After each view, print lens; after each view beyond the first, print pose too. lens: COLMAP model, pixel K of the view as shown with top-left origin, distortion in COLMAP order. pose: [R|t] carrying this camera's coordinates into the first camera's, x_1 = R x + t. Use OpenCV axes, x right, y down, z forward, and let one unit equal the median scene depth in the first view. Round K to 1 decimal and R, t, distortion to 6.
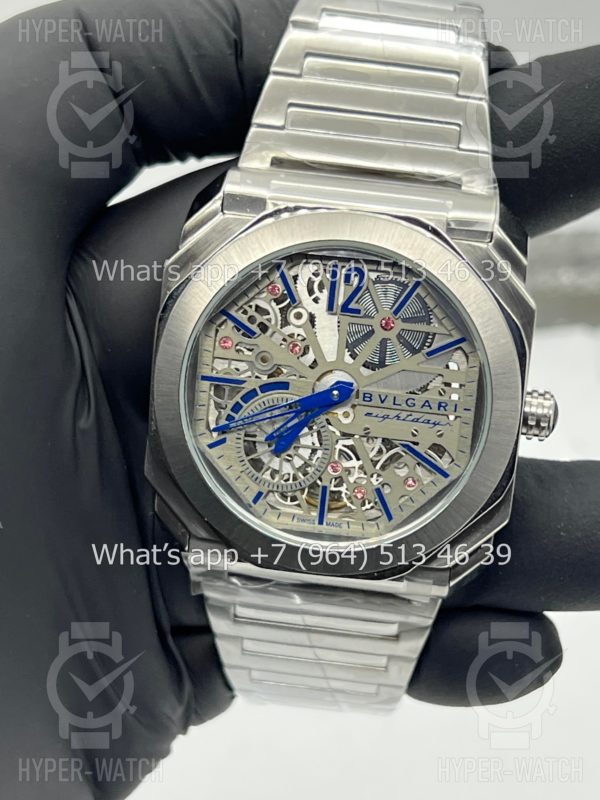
lens RADIAL K [[1769.2, 0, 297.9], [0, 1769.2, 402.6], [0, 0, 1]] dist [0.157658, 0.000000]
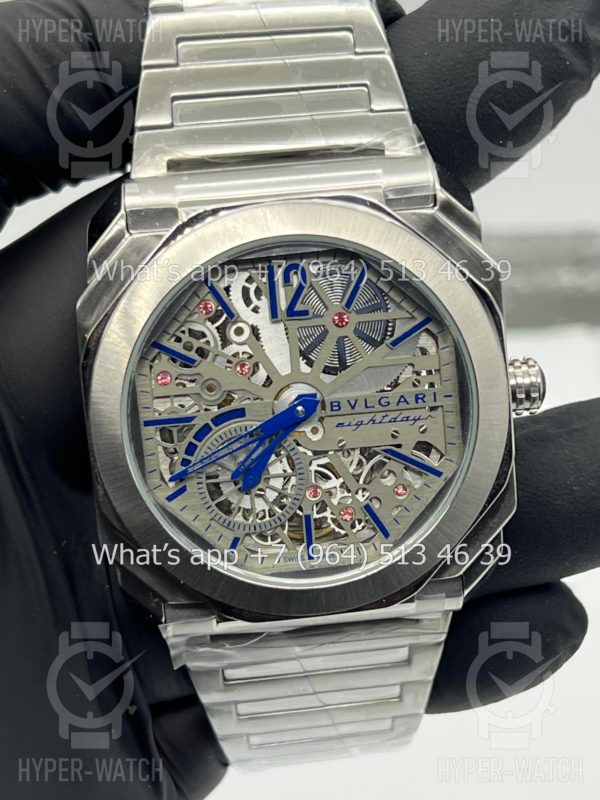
lens RADIAL K [[1769.2, 0, 299.1], [0, 1769.2, 392.9], [0, 0, 1]] dist [0.157658, 0.000000]
pose [[0.971555, -0.206960, 0.115105, -0.077383], [0.207856, 0.978150, 0.004297, -0.016825], [-0.113480, 0.019750, 0.993344, 0.127318]]
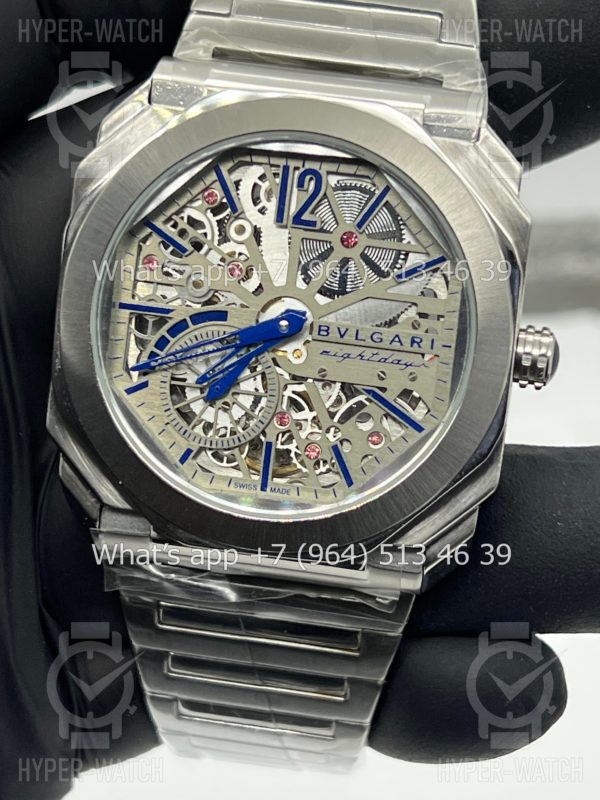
lens RADIAL K [[1769.2, 0, 318.2], [0, 1769.2, 409.2], [0, 0, 1]] dist [0.157658, 0.000000]
pose [[0.999821, 0.017486, 0.007274, 0.031260], [-0.016513, 0.992959, -0.117299, 0.126594], [-0.009274, 0.117158, 0.993070, 0.199768]]
